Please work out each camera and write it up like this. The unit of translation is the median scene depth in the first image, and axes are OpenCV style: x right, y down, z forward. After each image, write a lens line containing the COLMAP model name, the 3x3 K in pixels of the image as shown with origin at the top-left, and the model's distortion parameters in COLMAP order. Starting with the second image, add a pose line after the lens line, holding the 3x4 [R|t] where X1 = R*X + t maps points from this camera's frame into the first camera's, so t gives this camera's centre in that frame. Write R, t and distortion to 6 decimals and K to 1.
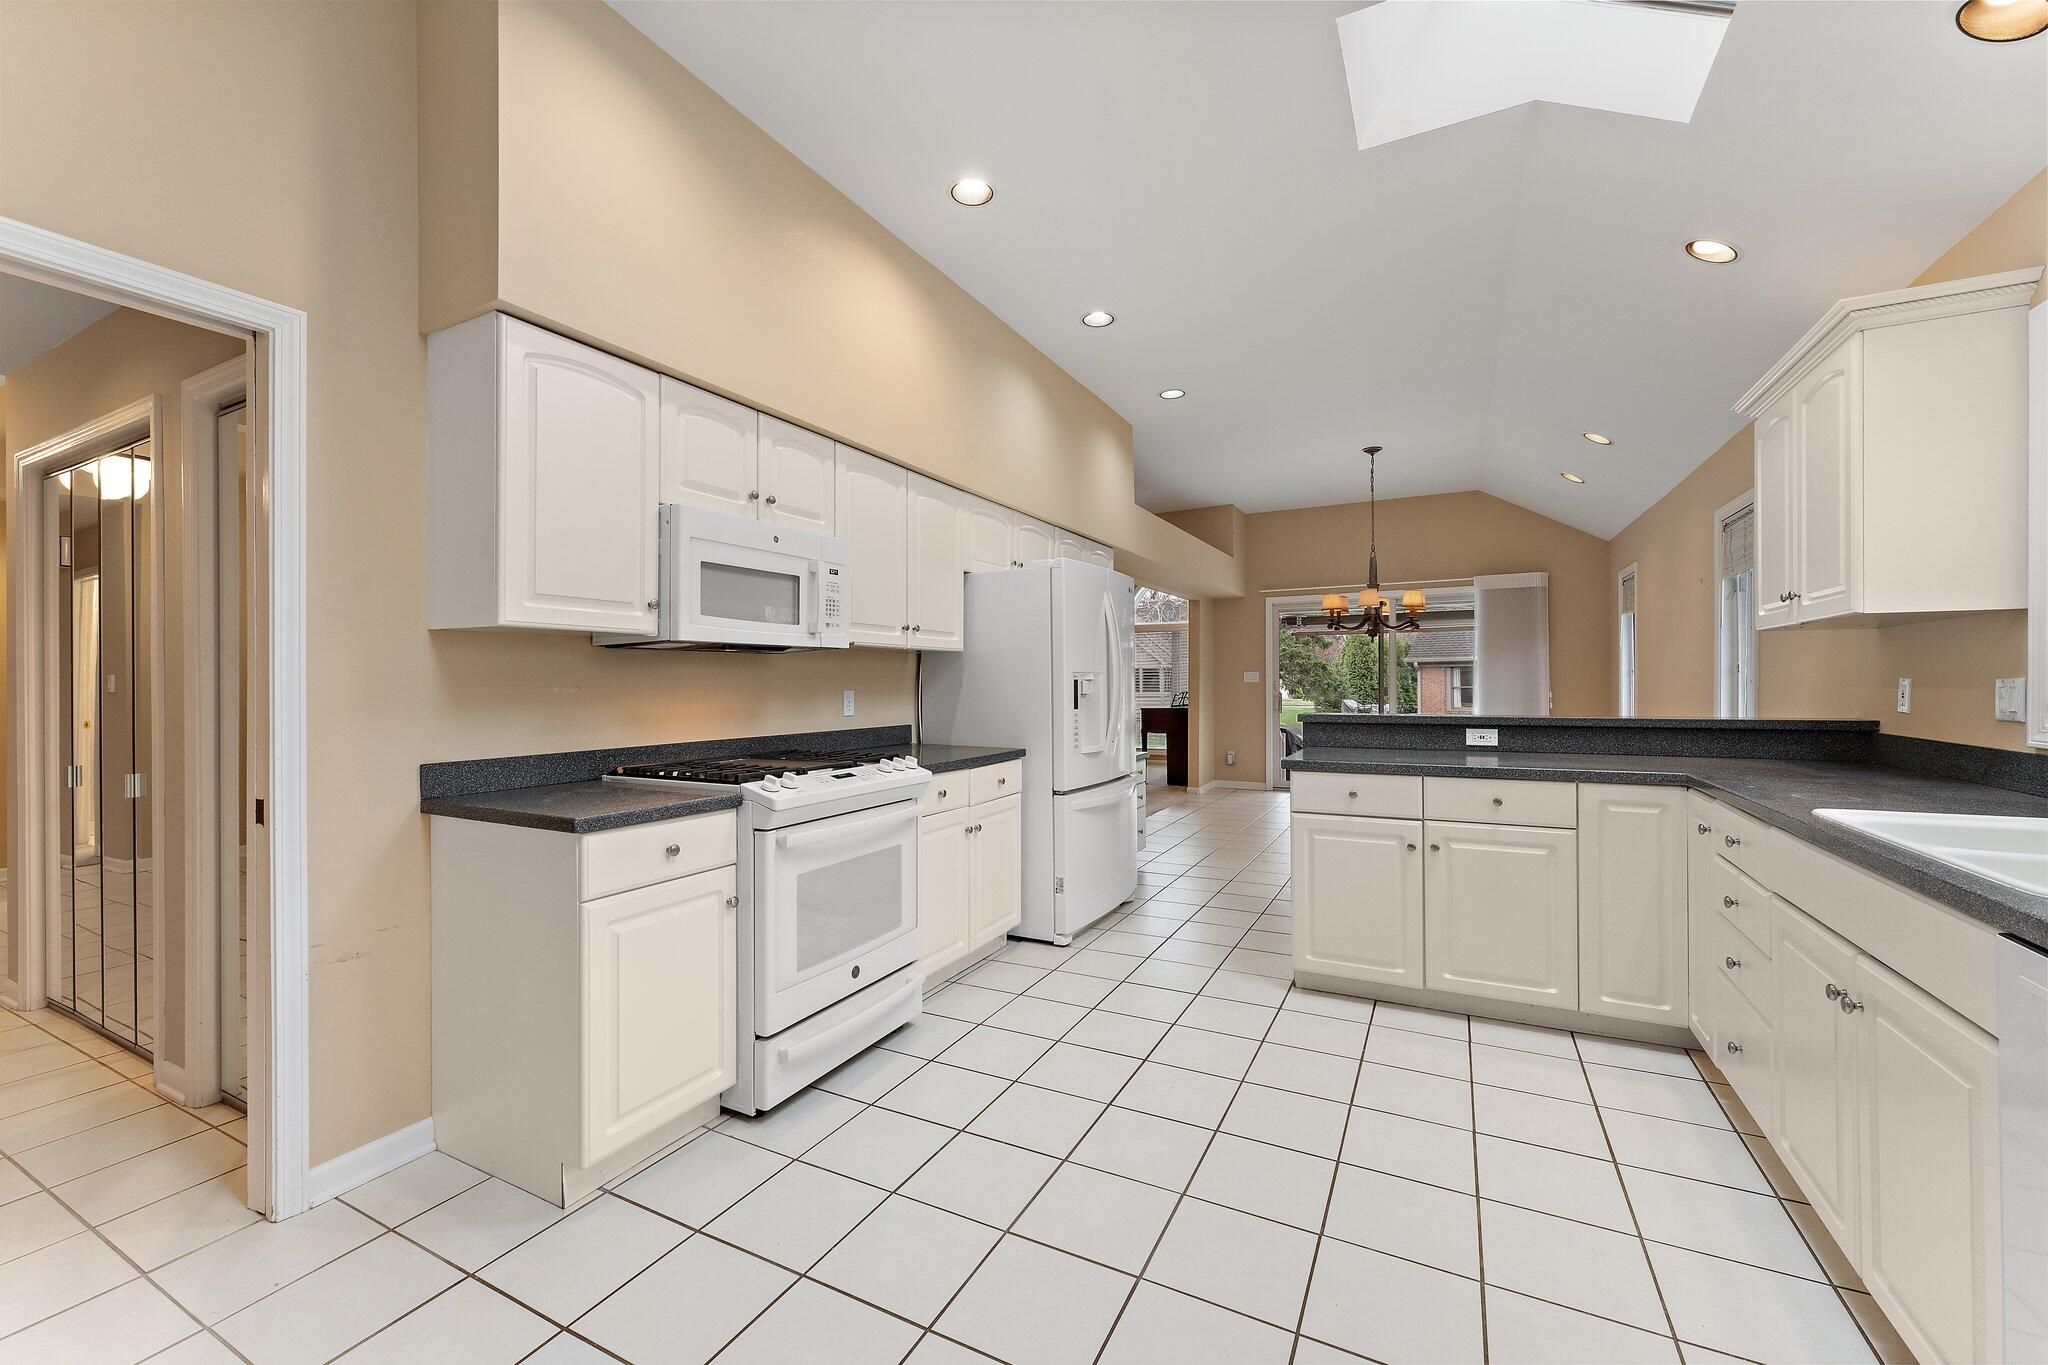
lens RADIAL K [[819.7, 0, 1020.6], [0, 819.7, 689.1], [0, 0, 1]] dist [0.000437, 0.000006]
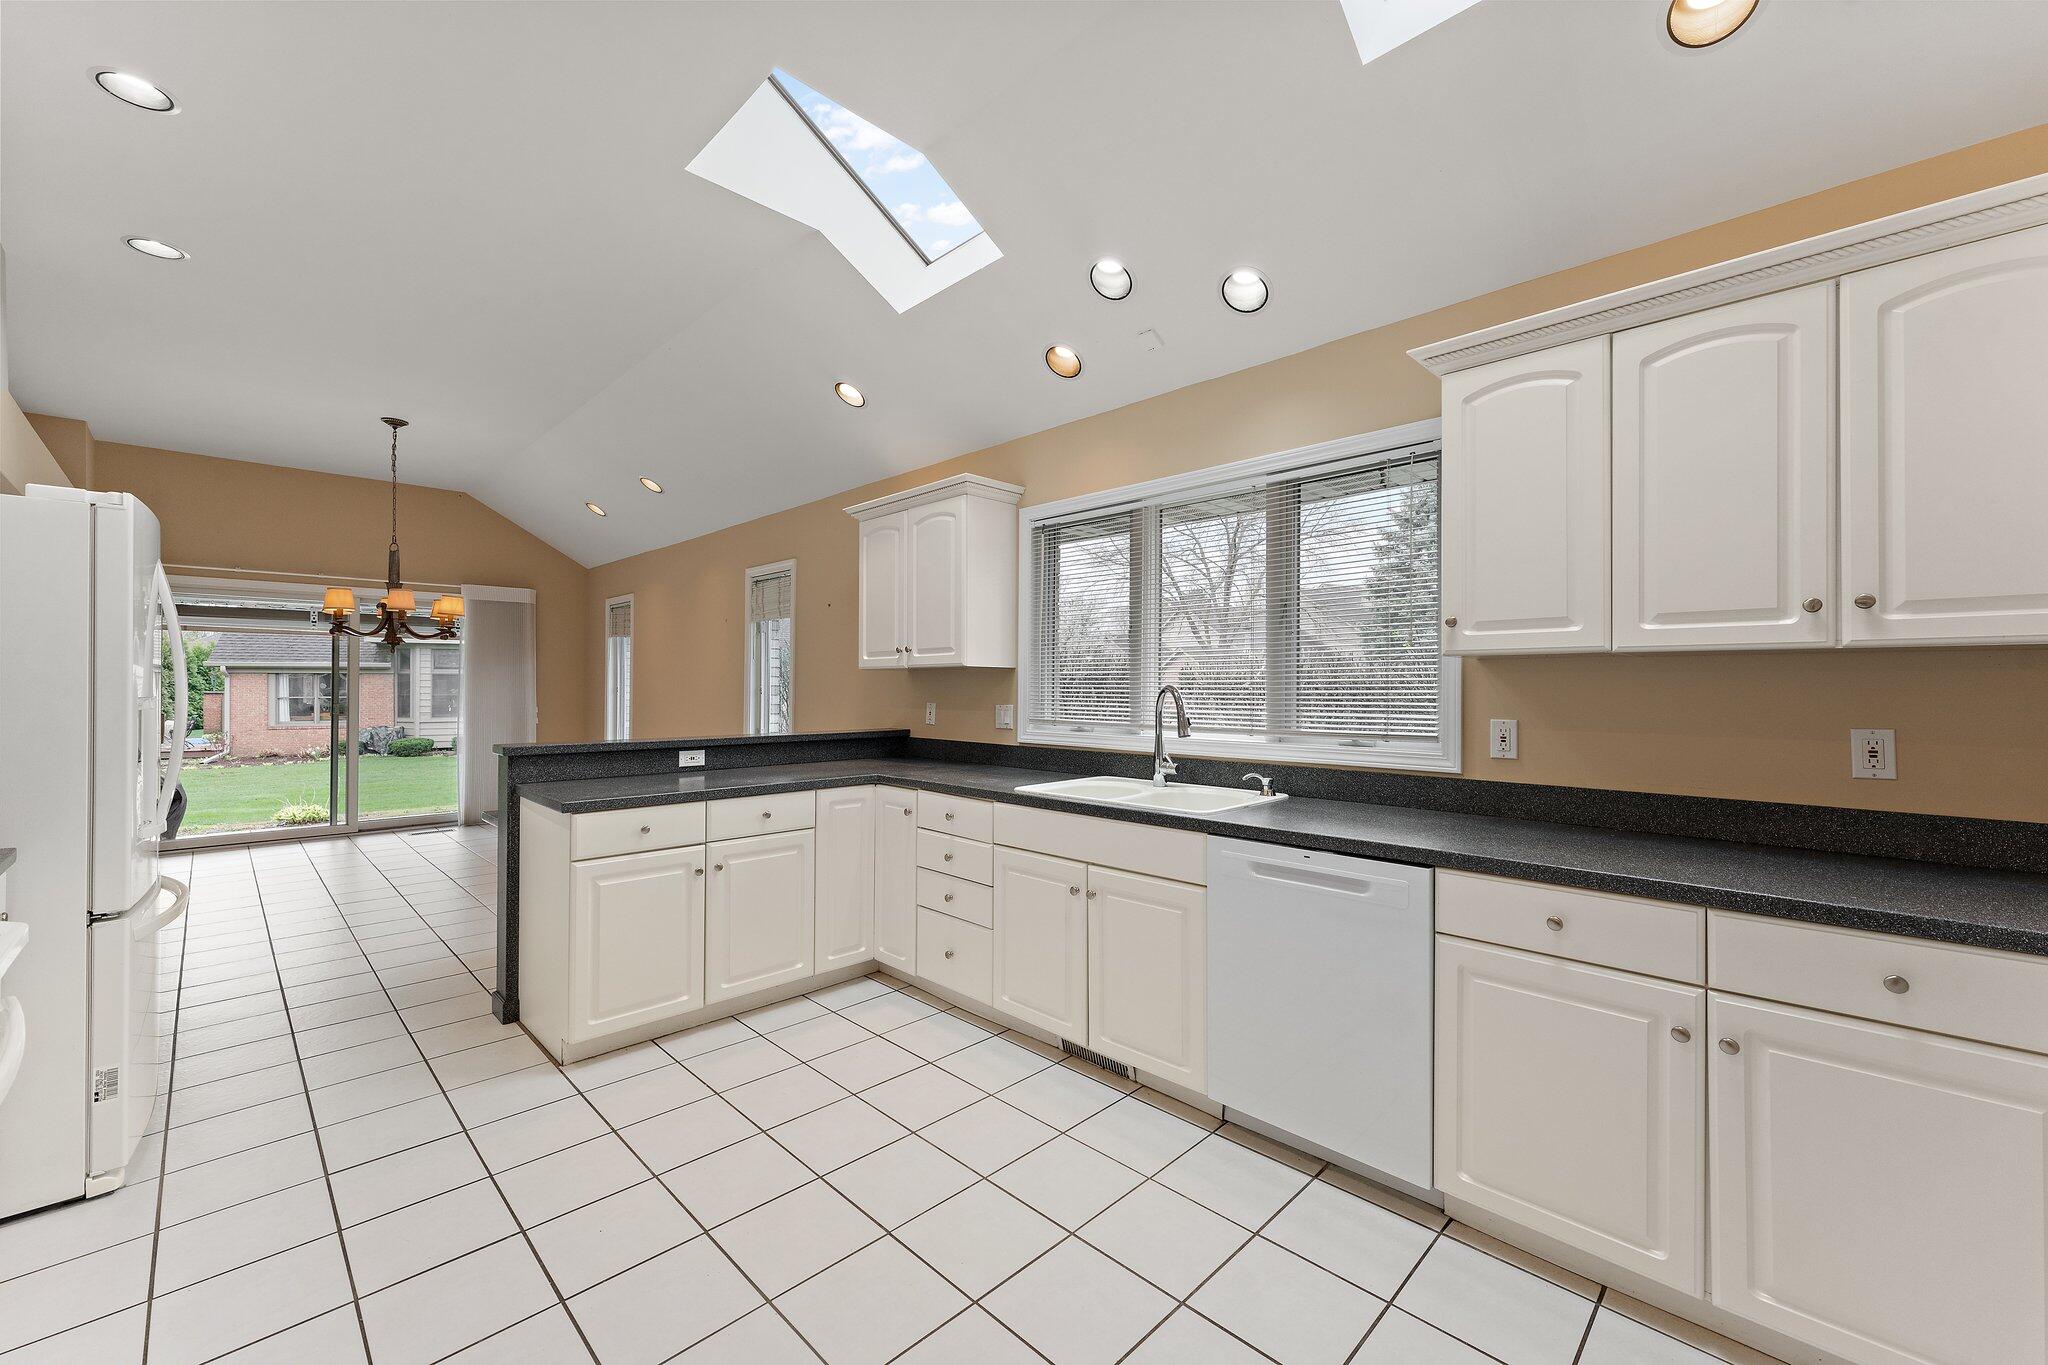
lens RADIAL K [[819.7, 0, 1019.4], [0, 819.7, 688.0], [0, 0, 1]] dist [0.000437, 0.000006]
pose [[0.292936, 0.007480, 0.956103, -0.375209], [0.002556, 0.999960, -0.008606, -0.025527], [-0.956129, 0.004965, 0.292905, 0.311556]]
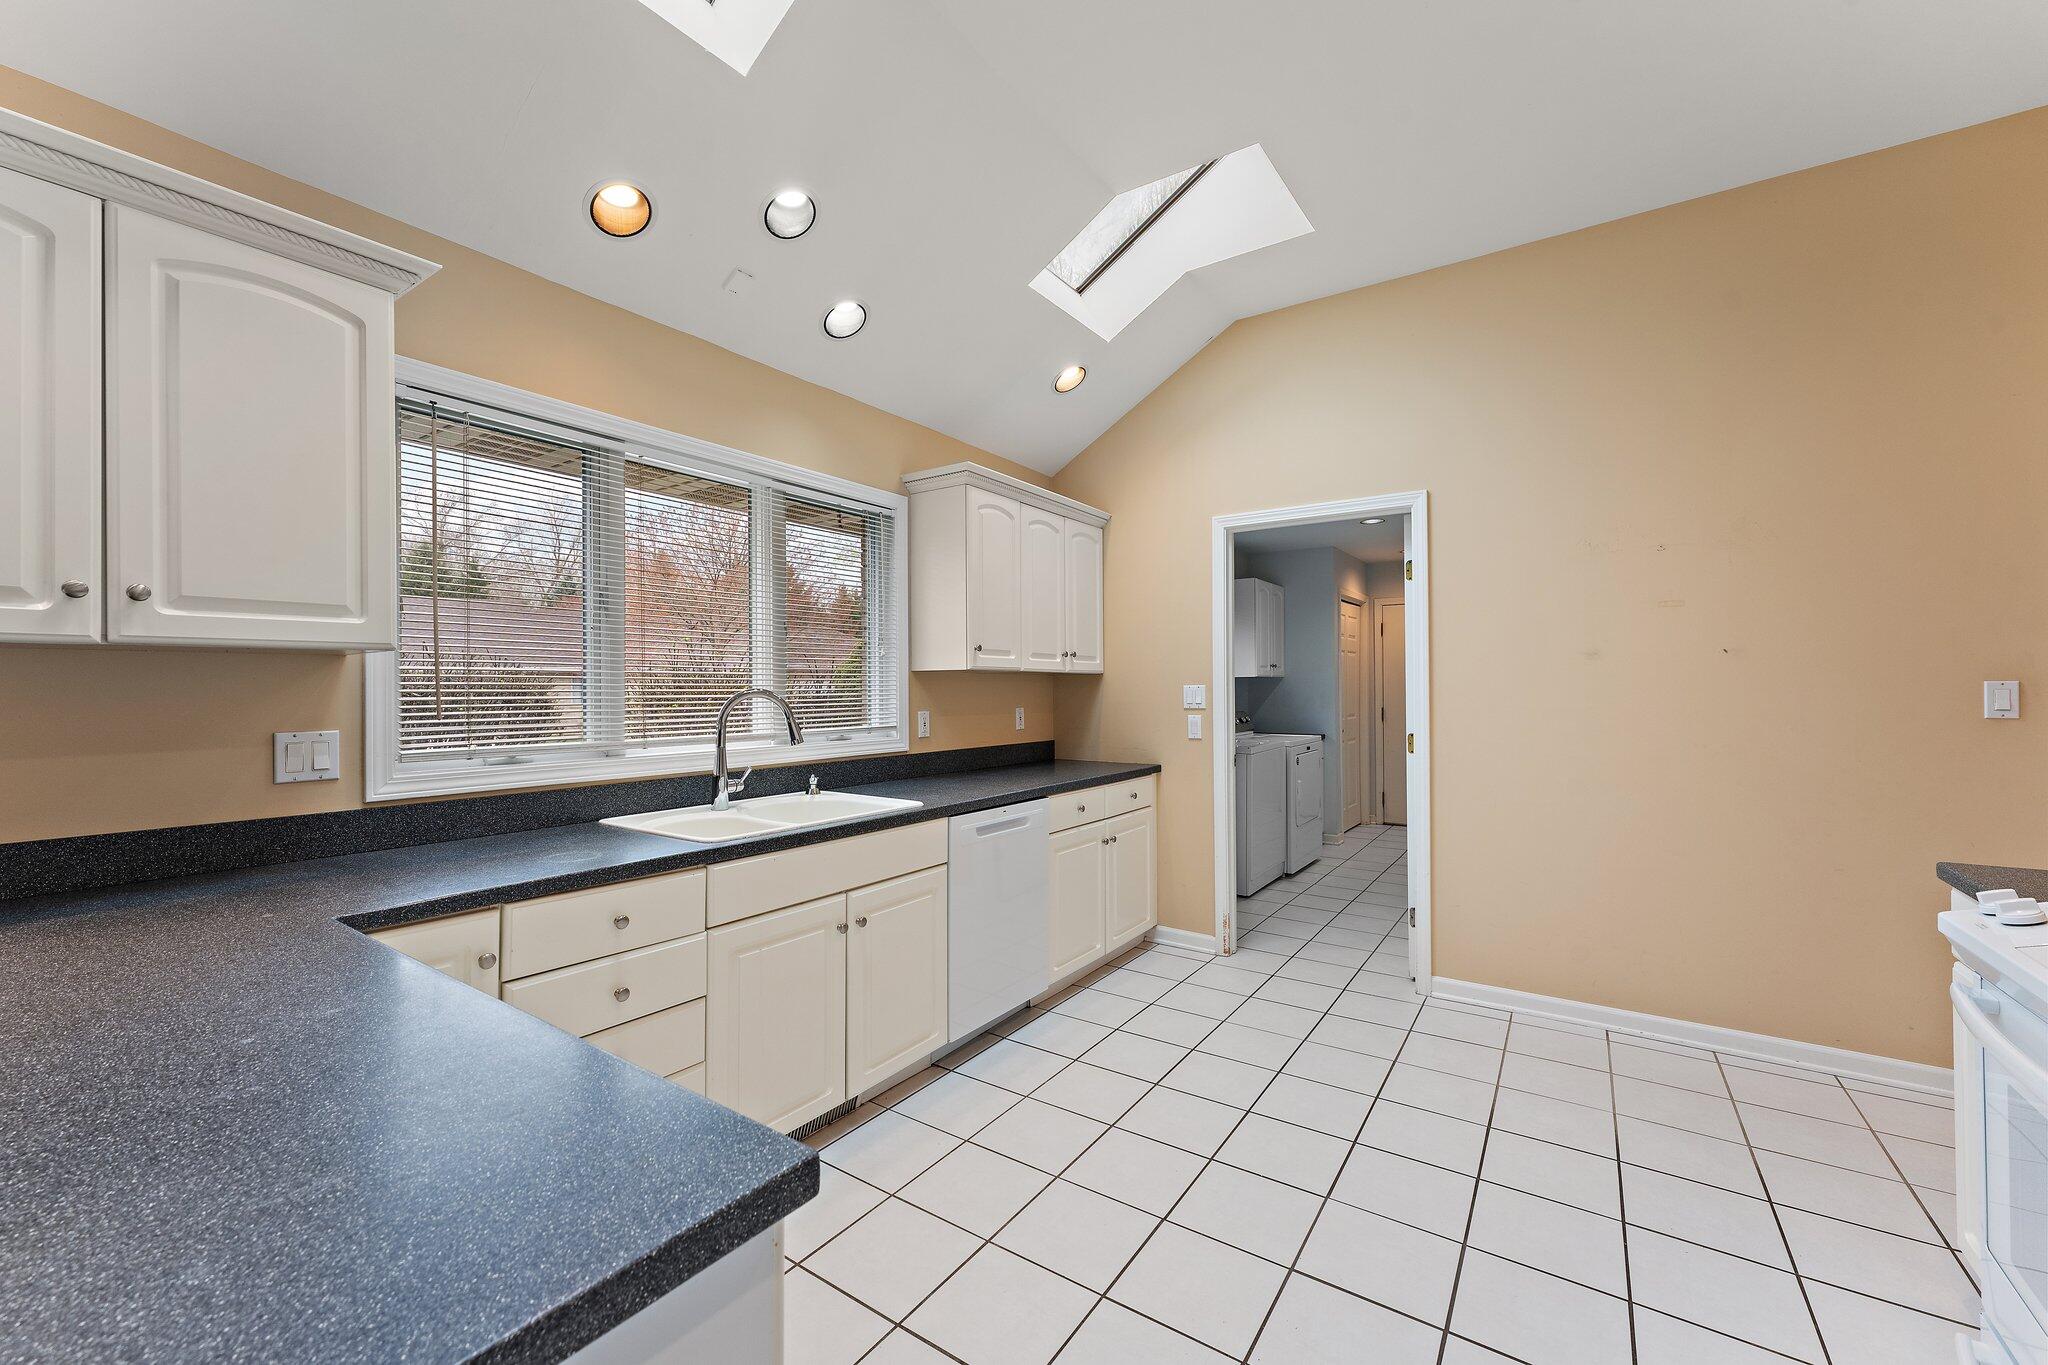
lens RADIAL K [[819.7, 0, 1014.9], [0, 819.7, 683.3], [0, 0, 1]] dist [0.000437, 0.000006]
pose [[-0.993992, 0.006396, 0.109264, 0.255761], [0.006747, 0.999973, 0.002845, -0.044546], [-0.109243, 0.003565, -0.994009, 1.276370]]
